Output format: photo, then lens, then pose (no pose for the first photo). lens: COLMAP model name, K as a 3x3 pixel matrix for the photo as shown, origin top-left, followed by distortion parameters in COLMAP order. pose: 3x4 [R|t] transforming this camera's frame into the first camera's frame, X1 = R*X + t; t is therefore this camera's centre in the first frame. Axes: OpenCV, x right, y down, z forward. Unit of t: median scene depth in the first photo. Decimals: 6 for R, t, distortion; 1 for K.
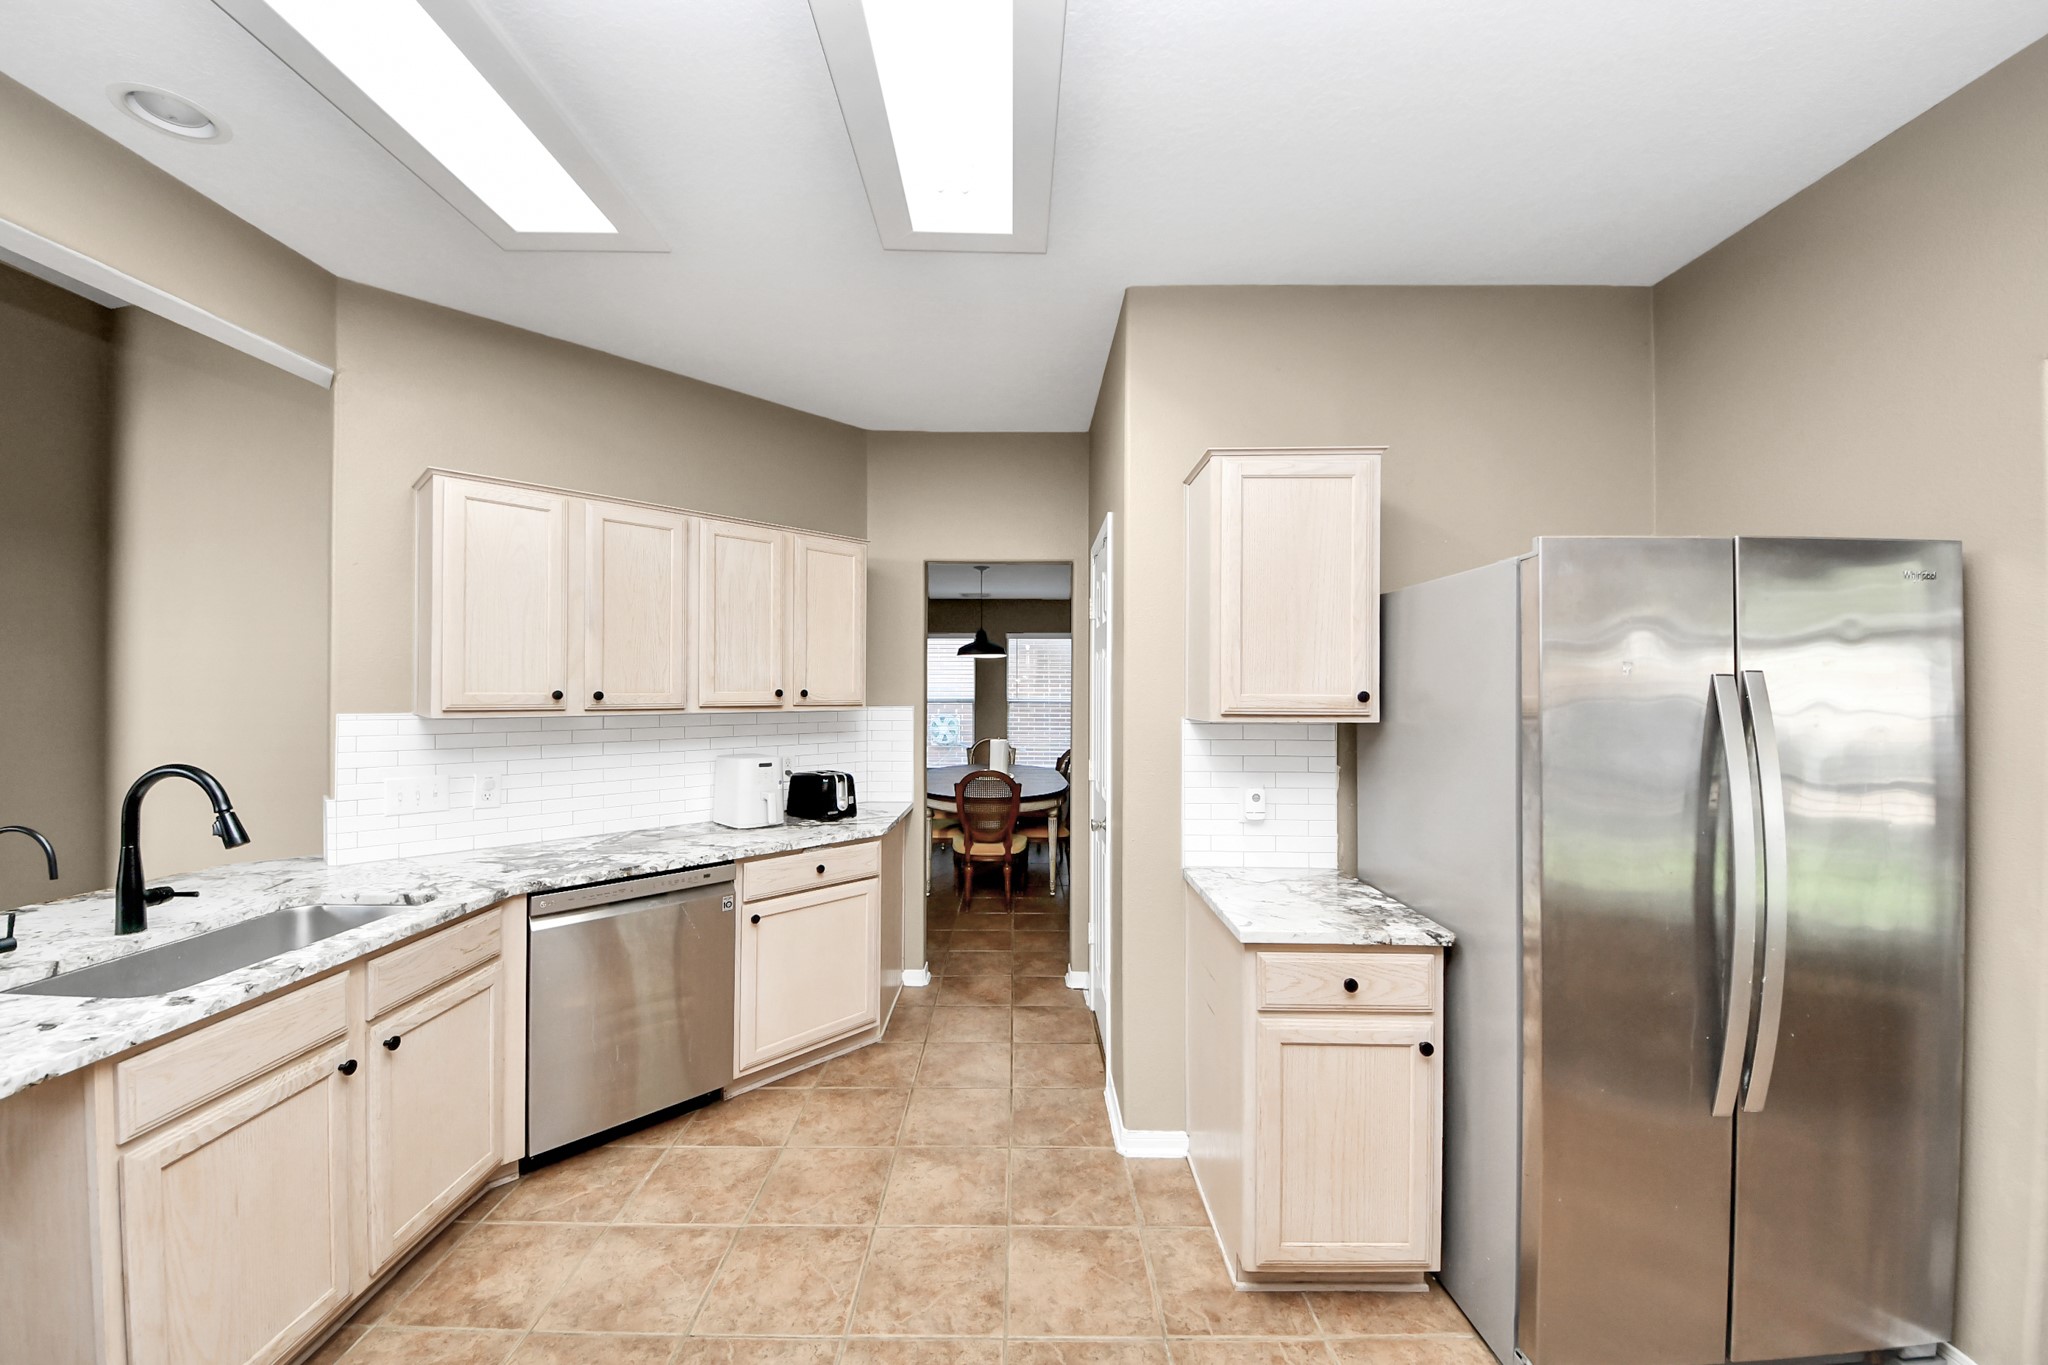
lens RADIAL K [[755.6, 0, 1024.0], [0, 755.6, 682.5], [0, 0, 1]] dist [0.023850, -0.019041]
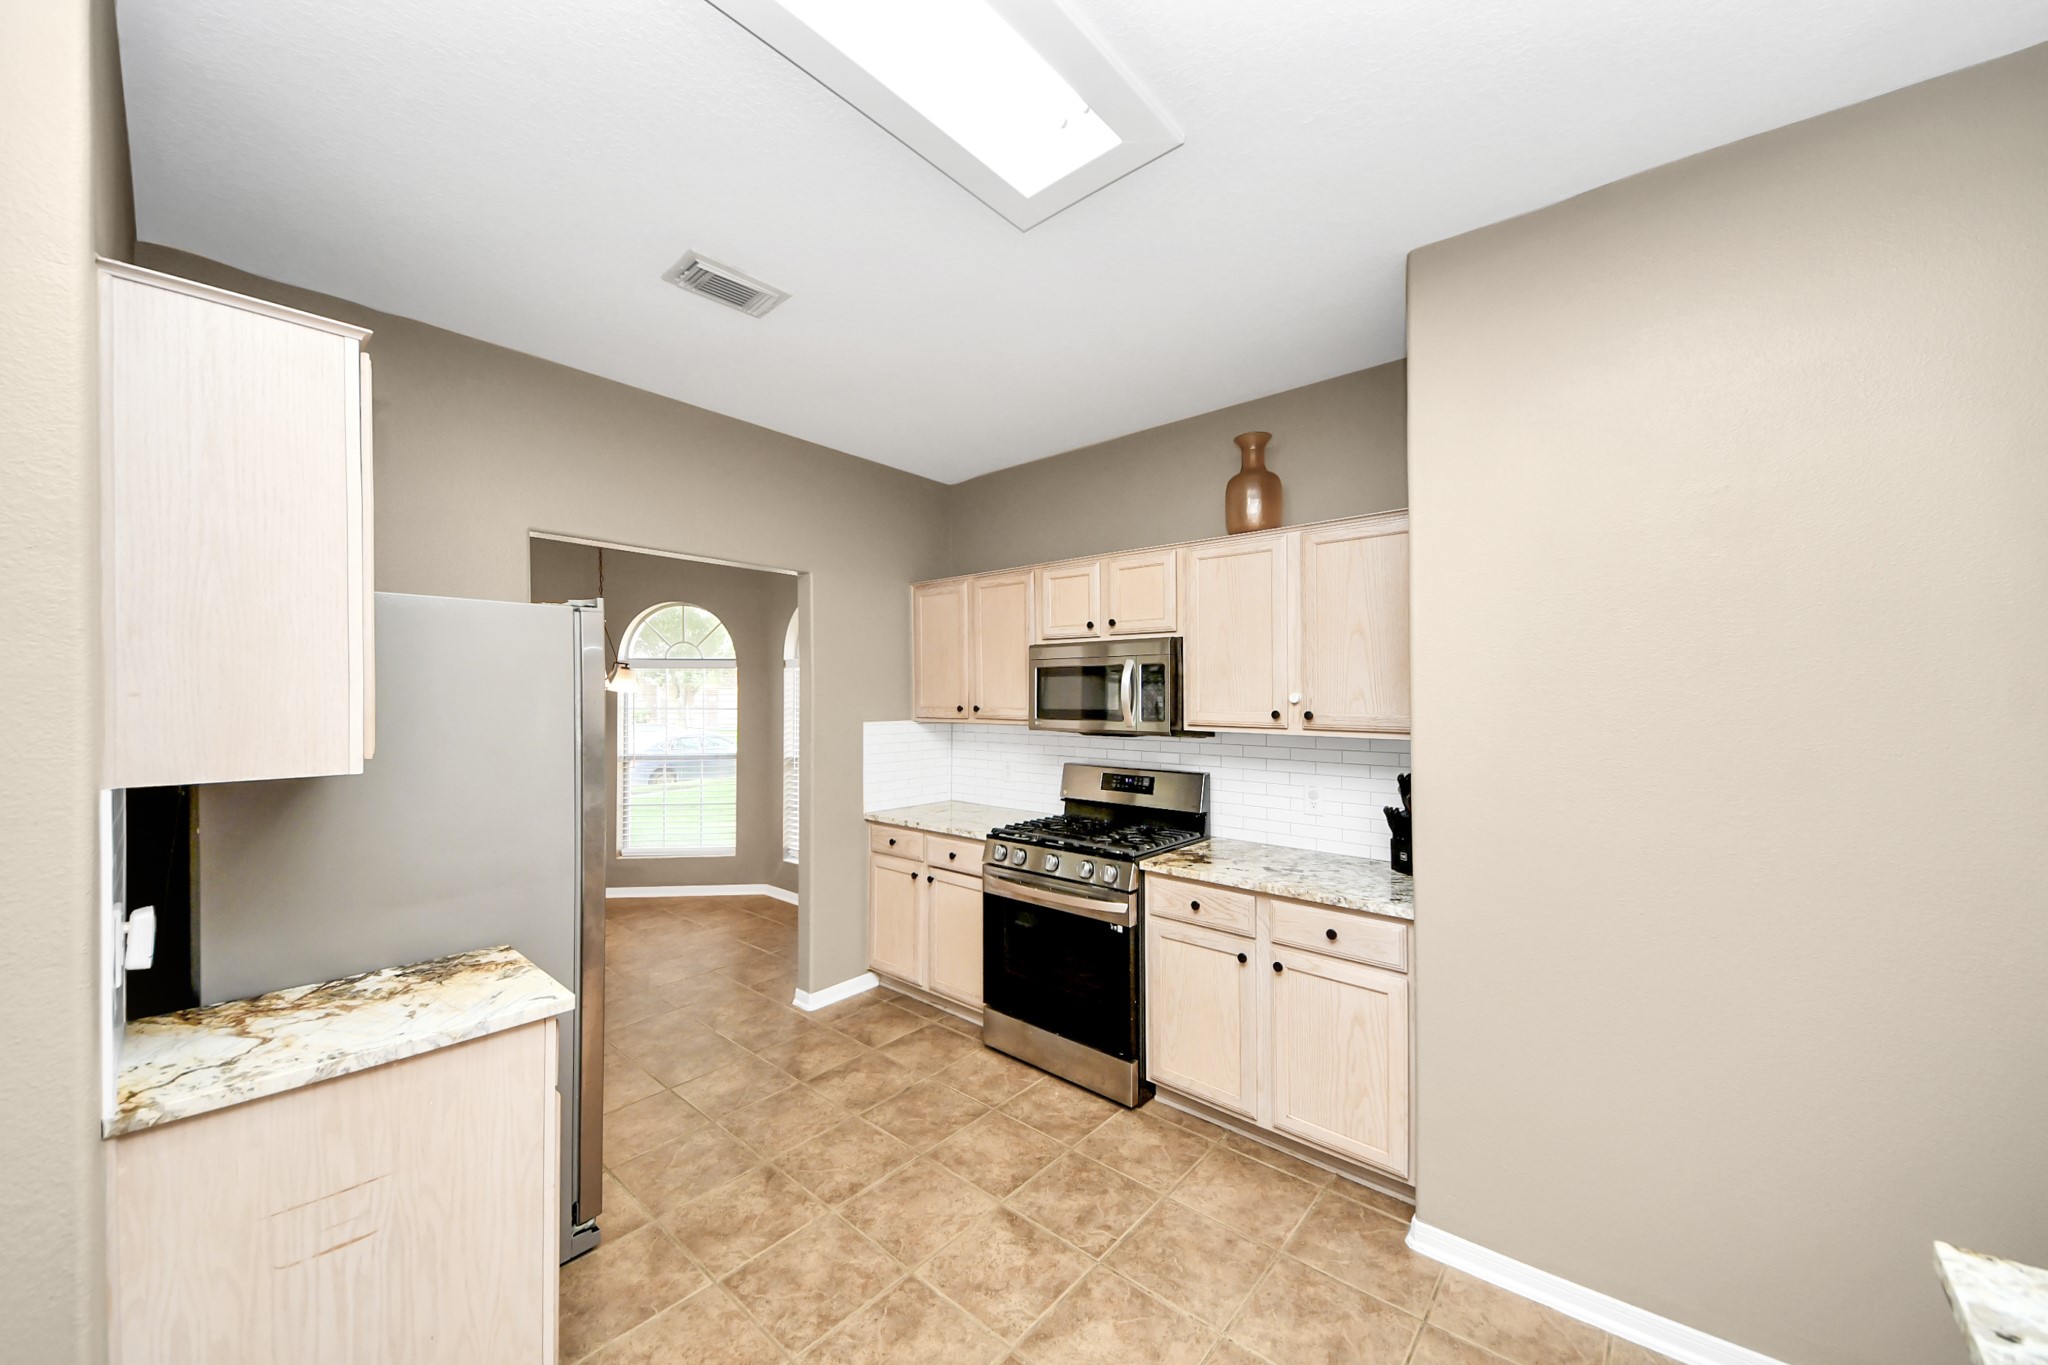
lens RADIAL K [[766.2, 0, 999.6], [0, 766.2, 682.4], [0, 0, 1]] dist [0.064590, -0.040594]
pose [[-0.738725, 0.006542, 0.673976, -0.543588], [-0.006770, 0.999830, -0.017125, -0.022730], [-0.673973, -0.017213, -0.738555, 1.027499]]
